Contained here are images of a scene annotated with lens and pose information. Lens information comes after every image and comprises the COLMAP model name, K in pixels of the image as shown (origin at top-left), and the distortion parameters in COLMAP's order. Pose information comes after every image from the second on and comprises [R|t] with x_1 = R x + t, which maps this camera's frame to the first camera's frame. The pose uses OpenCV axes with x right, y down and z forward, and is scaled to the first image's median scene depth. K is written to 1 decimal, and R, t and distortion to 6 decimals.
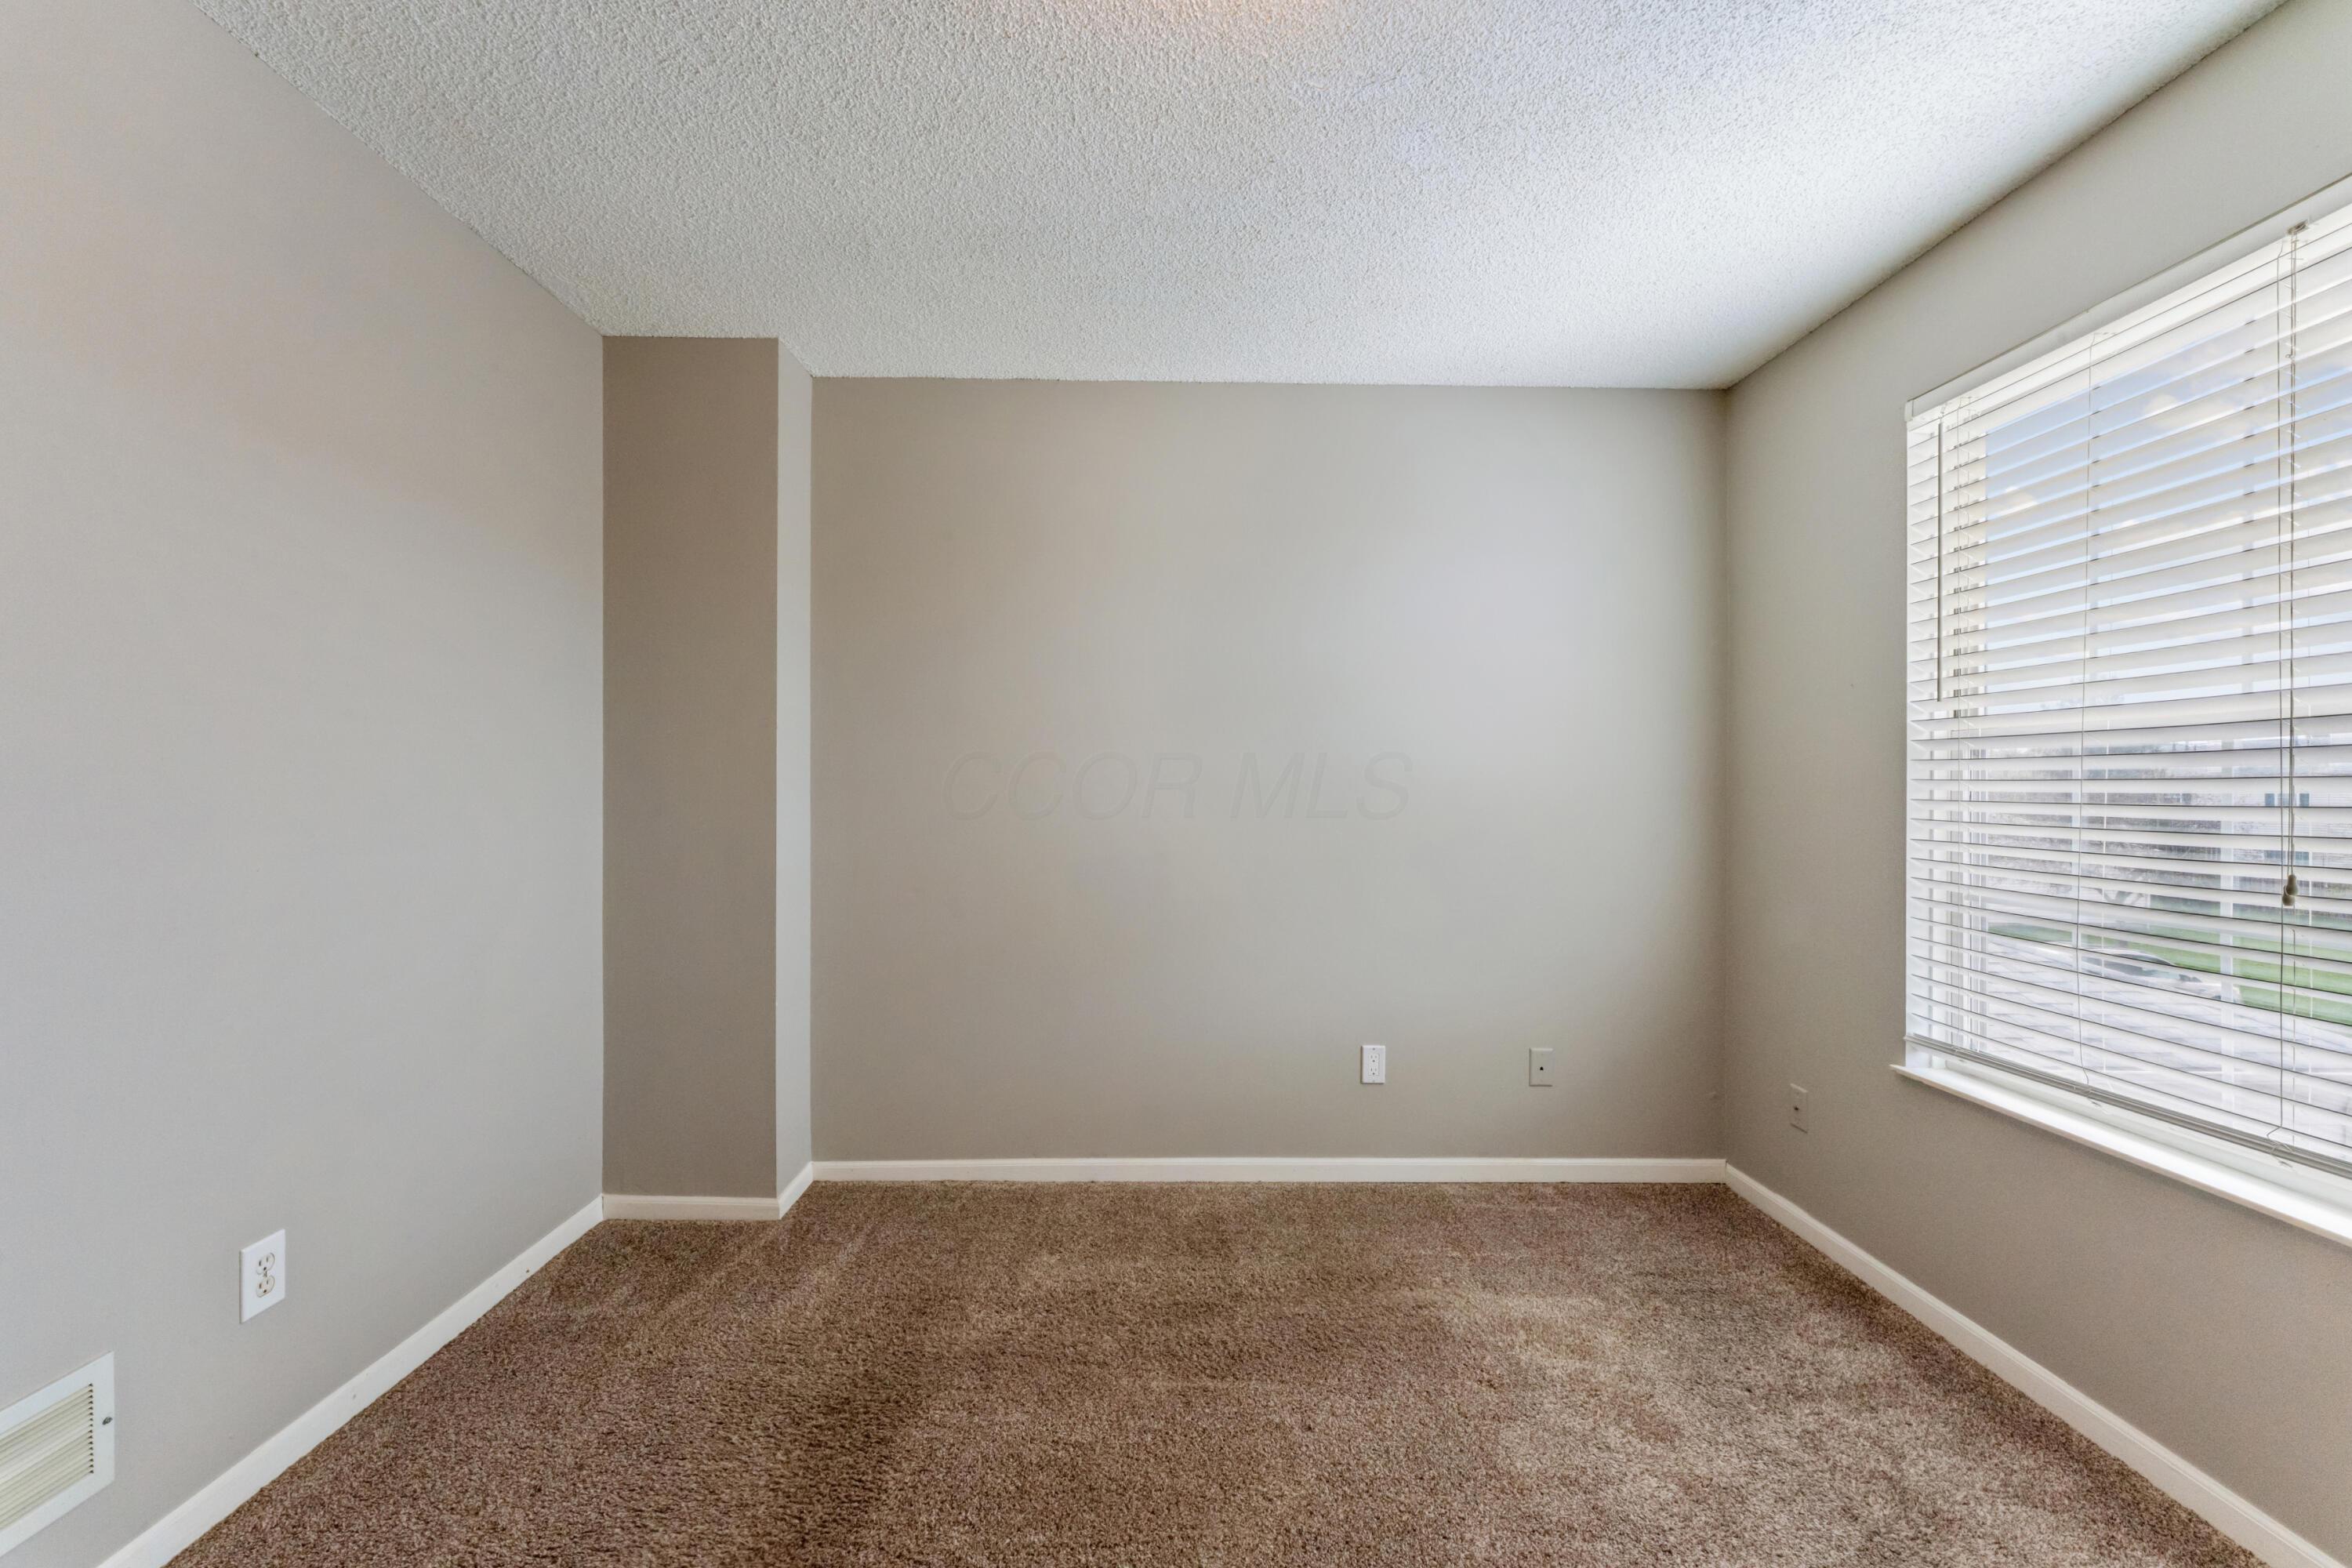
lens RADIAL K [[943.7, 0, 1171.8], [0, 943.7, 792.6], [0, 0, 1]] dist [-0.002494, -0.000282]
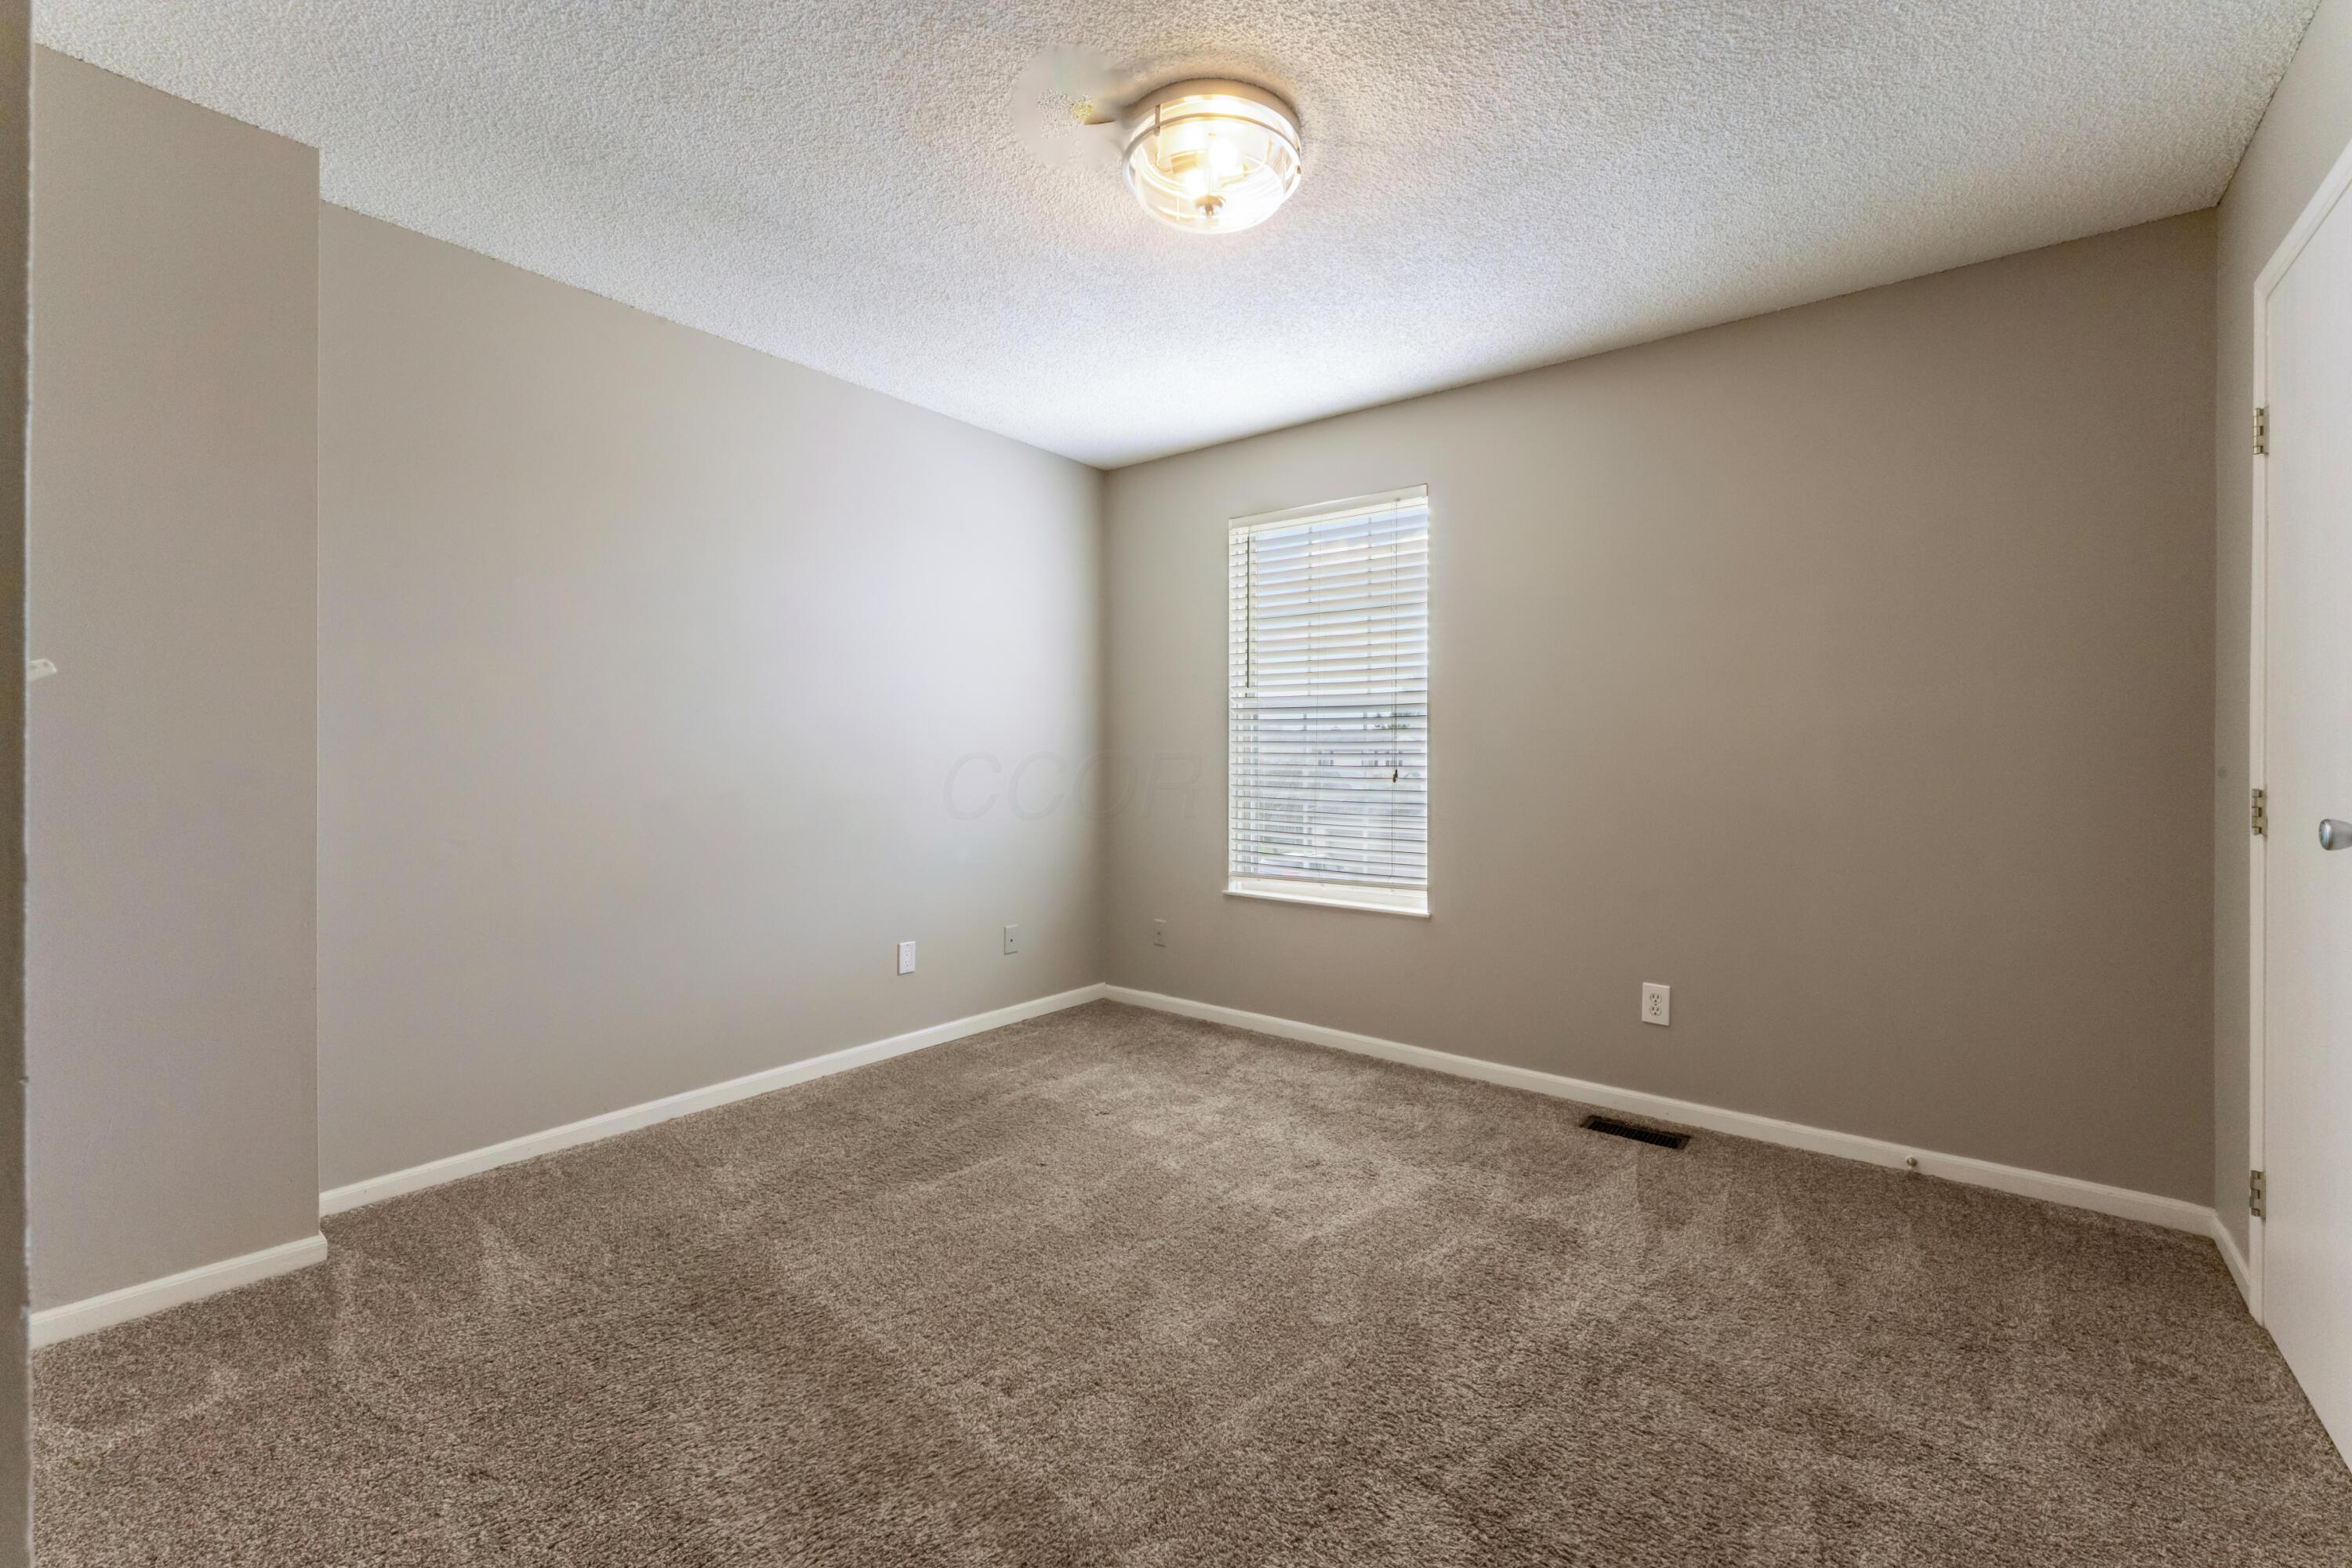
lens RADIAL K [[943.7, 0, 1180.1], [0, 943.7, 764.2], [0, 0, 1]] dist [-0.002494, -0.000282]
pose [[0.638297, -0.009999, 0.769725, -0.655990], [-0.000095, 0.999915, 0.013068, 0.026739], [-0.769790, -0.008414, 0.638242, -0.072759]]
